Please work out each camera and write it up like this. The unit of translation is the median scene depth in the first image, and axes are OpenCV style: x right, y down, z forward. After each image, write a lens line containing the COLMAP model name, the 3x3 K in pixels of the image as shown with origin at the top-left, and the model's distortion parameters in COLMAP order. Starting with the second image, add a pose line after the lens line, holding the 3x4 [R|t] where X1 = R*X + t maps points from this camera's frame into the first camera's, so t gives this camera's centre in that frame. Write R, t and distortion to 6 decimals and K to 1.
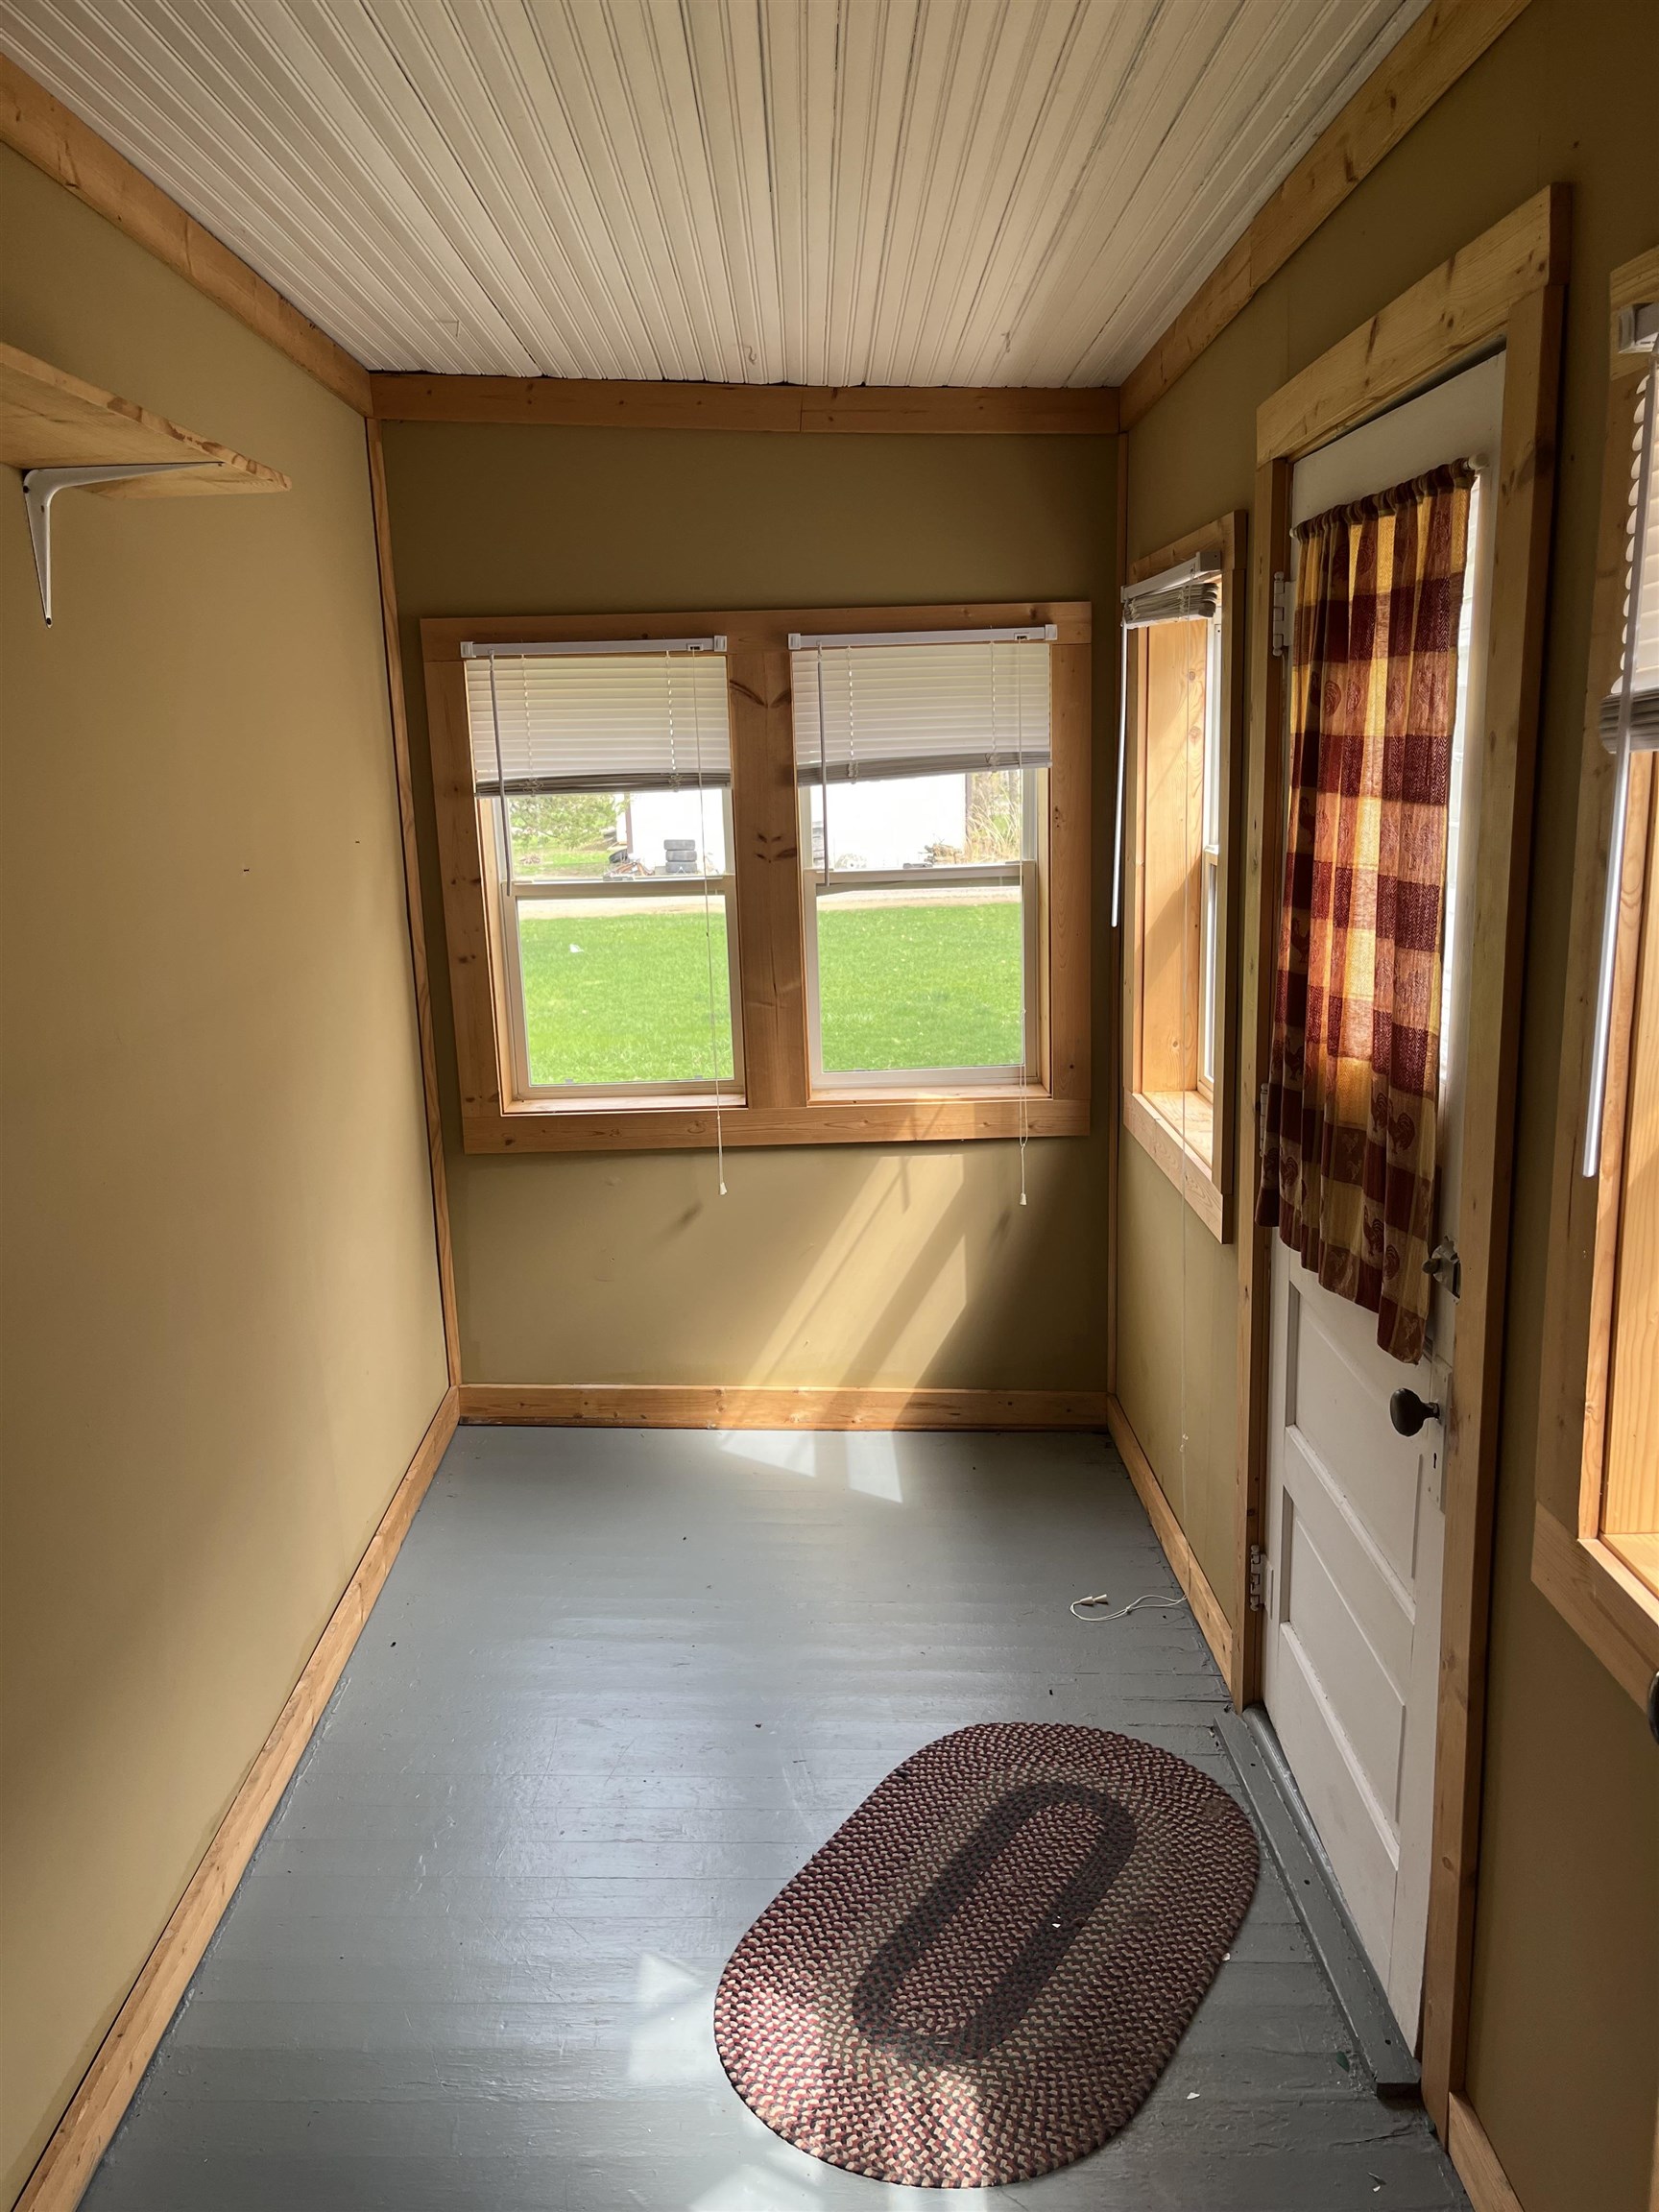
lens RADIAL K [[1659.8, 0, 827.4], [0, 1659.8, 1110.7], [0, 0, 1]] dist [0.015624, -0.001513]
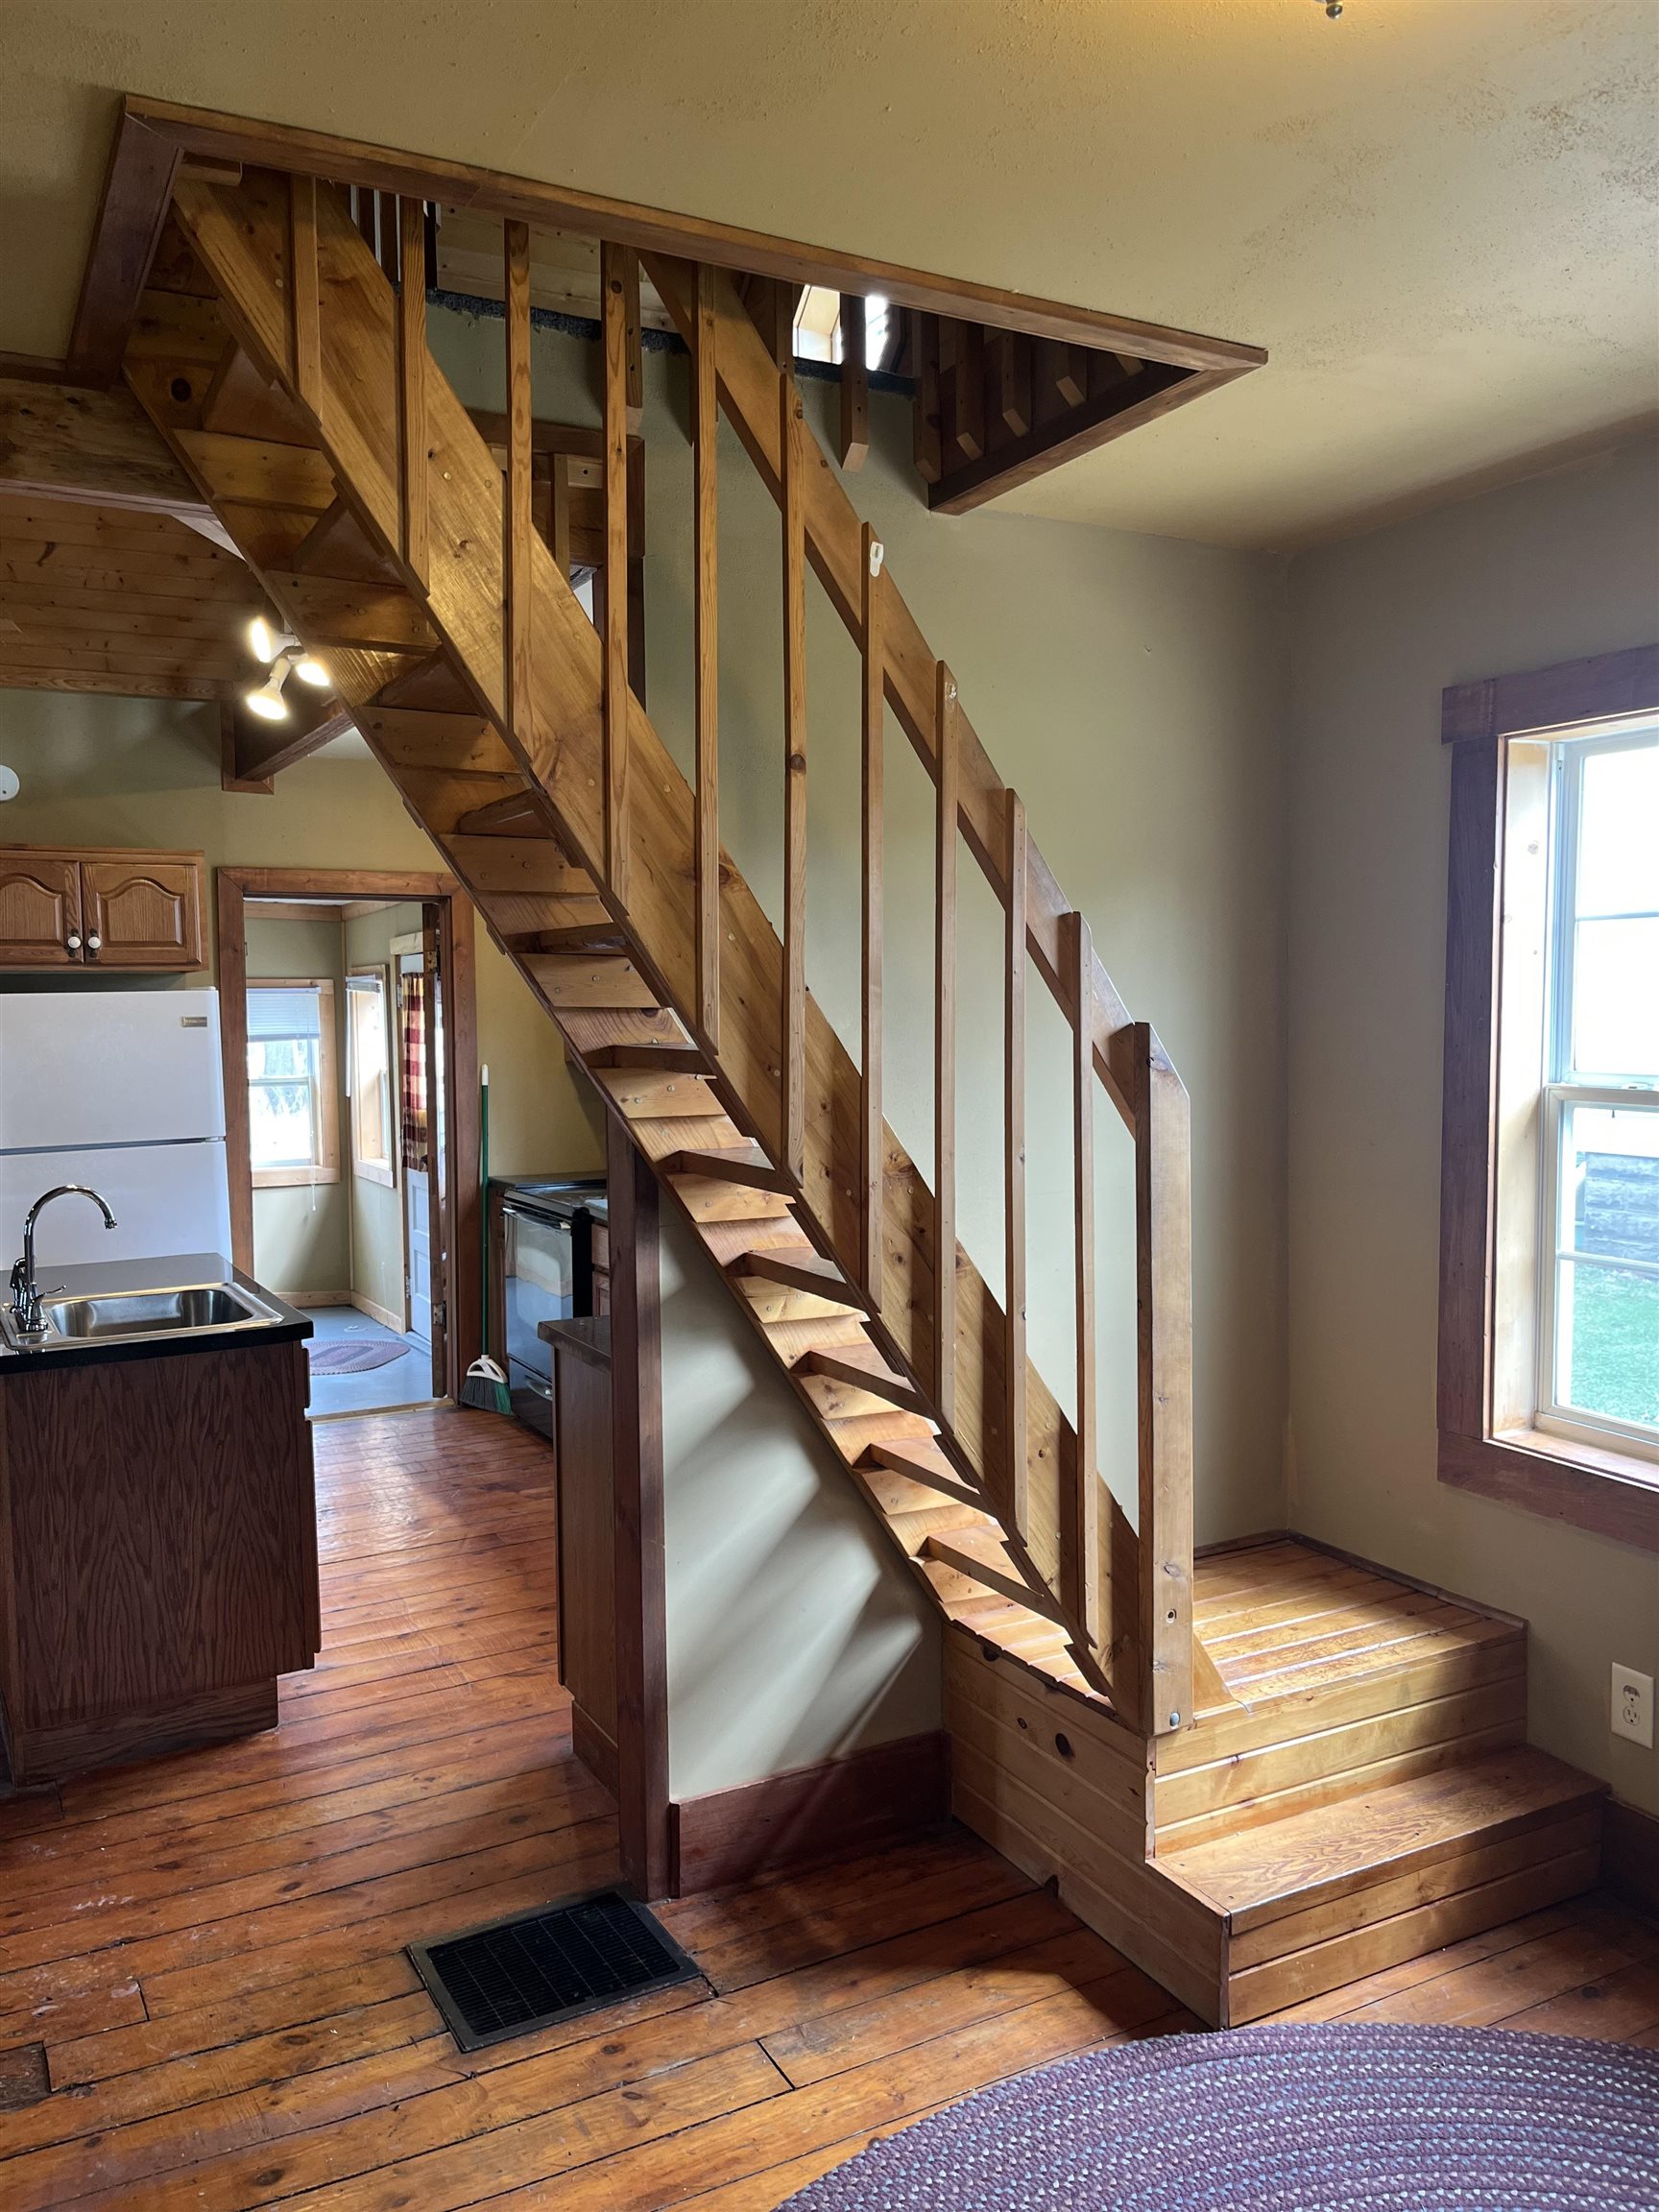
lens RADIAL K [[1659.8, 0, 833.4], [0, 1659.8, 1105.8], [0, 0, 1]] dist [0.015624, -0.001513]
pose [[0.882495, -0.007832, 0.470256, -0.695695], [0.089865, 0.984248, -0.152252, 0.668363], [-0.461656, 0.176621, 0.869298, -2.964784]]
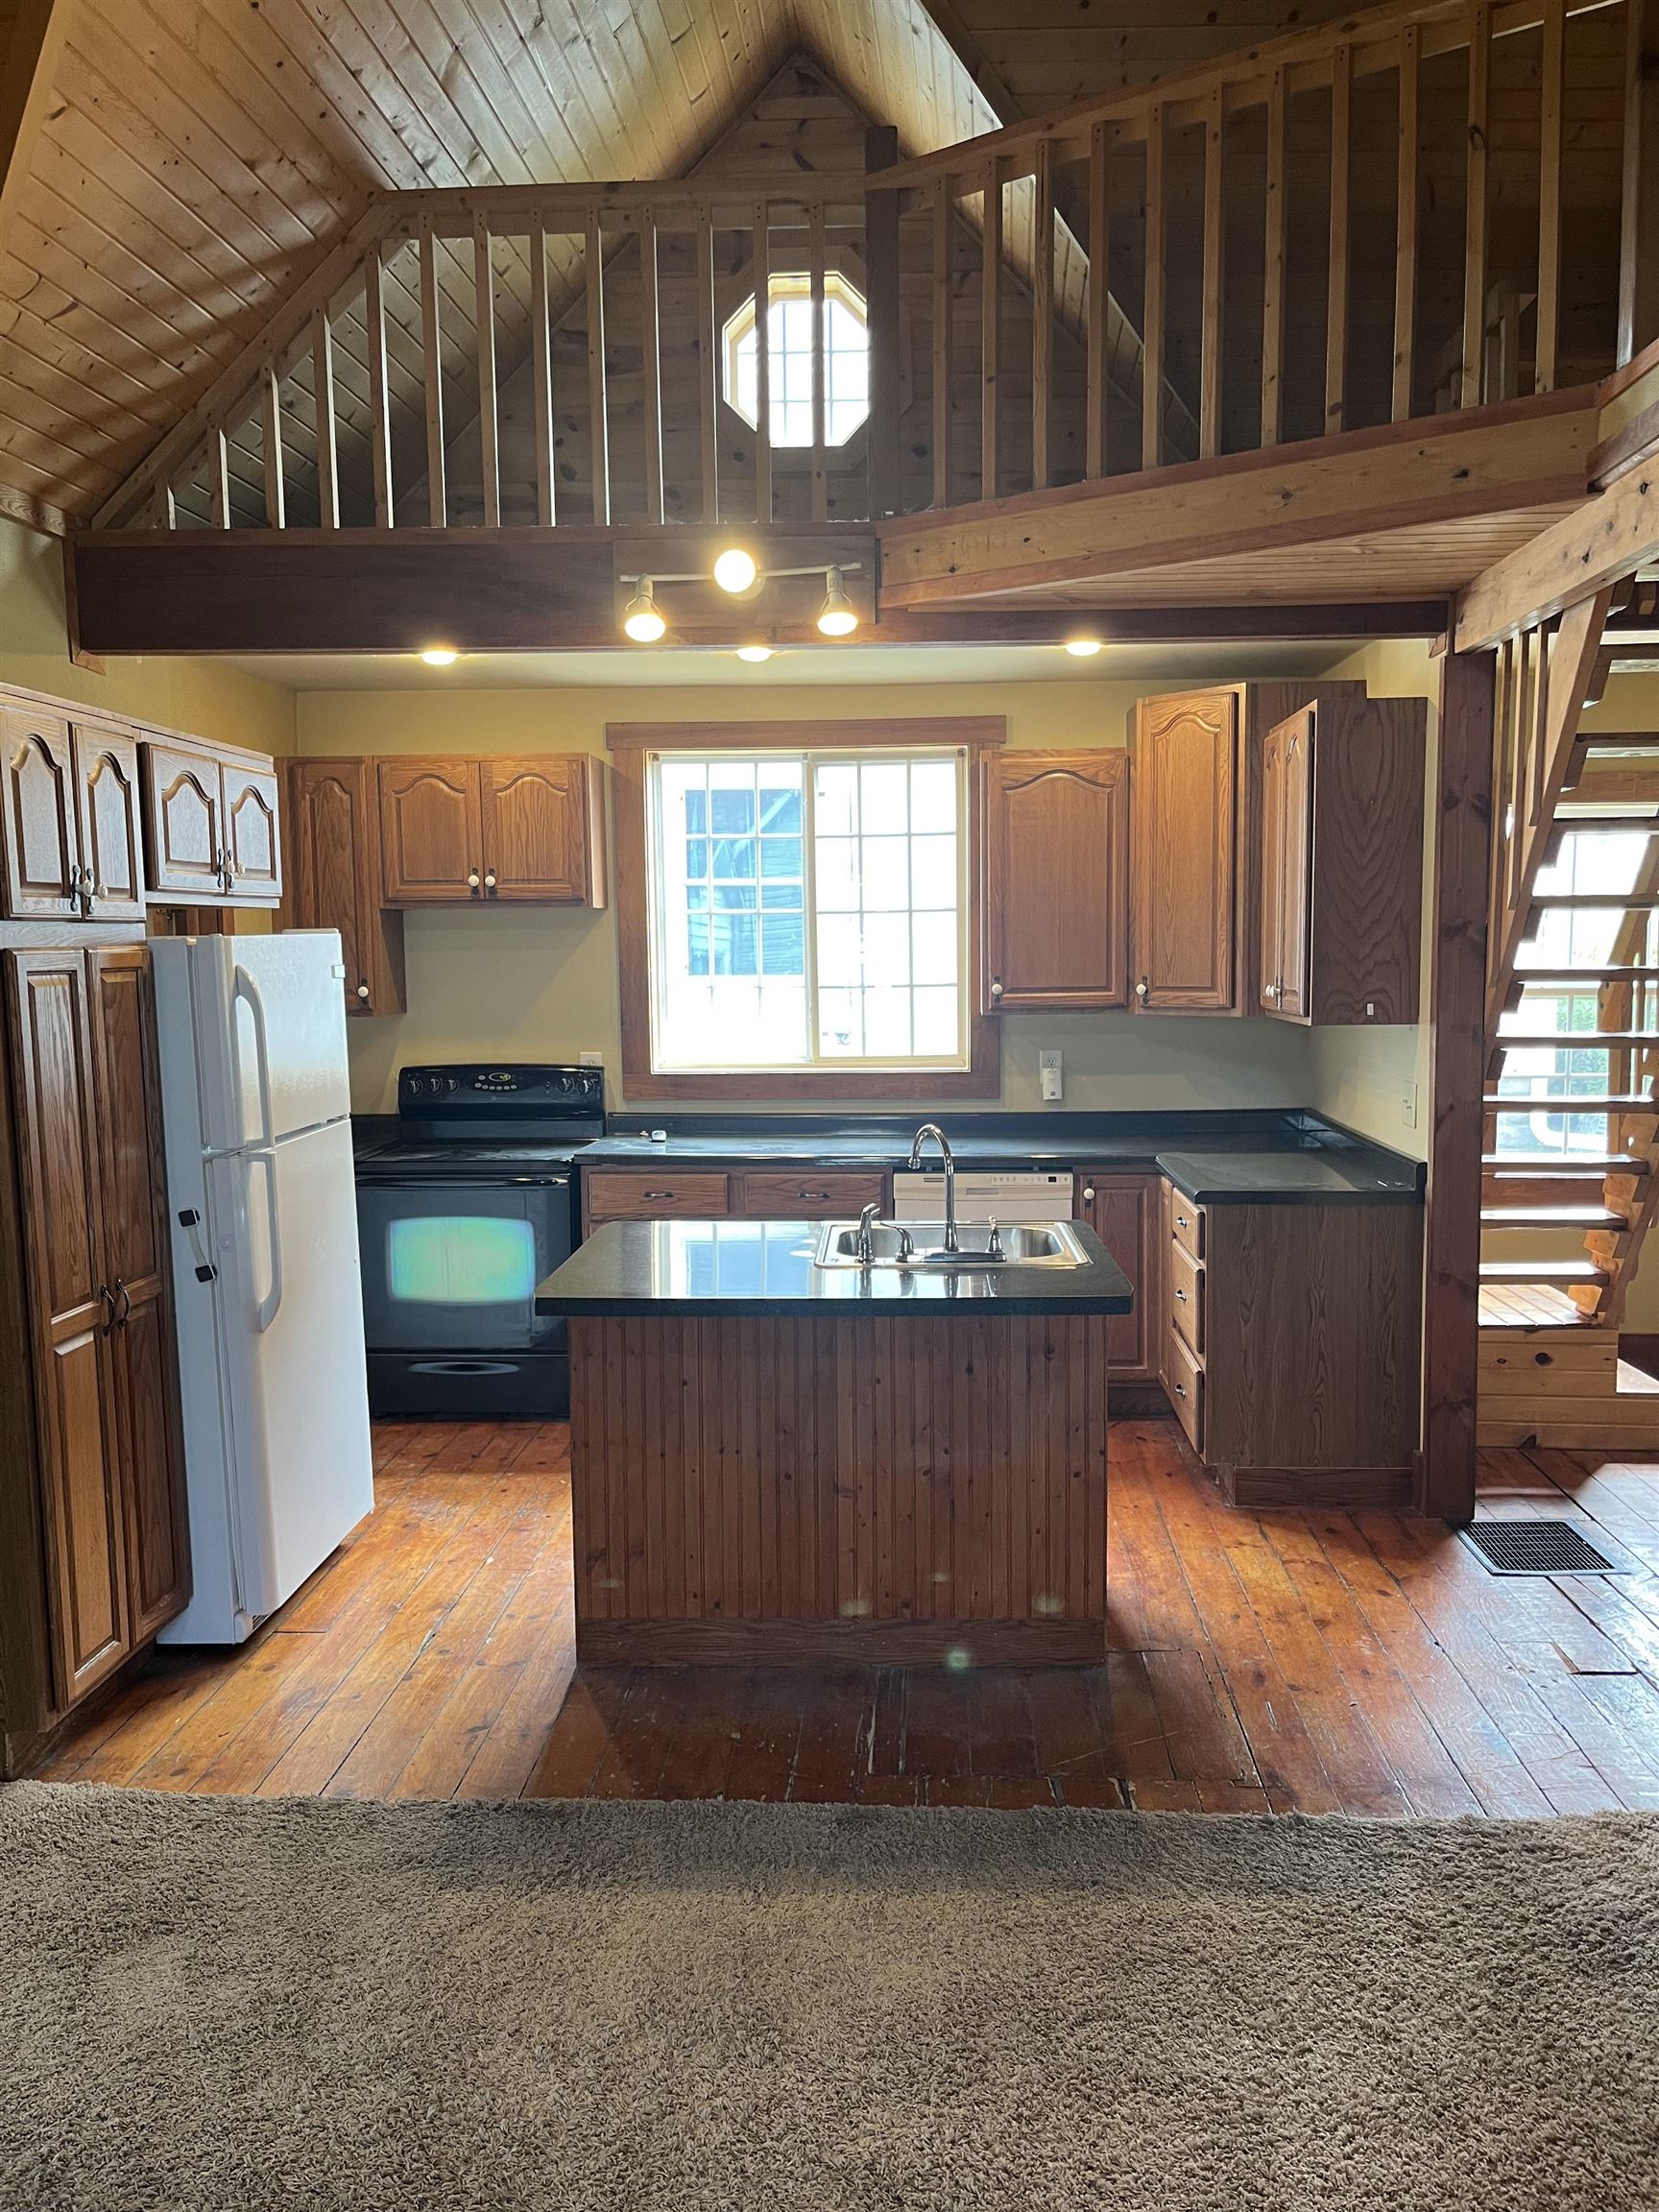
lens RADIAL K [[1659.8, 0, 842.0], [0, 1659.8, 1115.3], [0, 0, 1]] dist [0.015624, -0.001513]
pose [[0.070228, -0.073728, 0.994803, -2.404950], [0.232031, 0.971119, 0.055593, 0.263500], [-0.970170, 0.226921, 0.085307, -1.034148]]
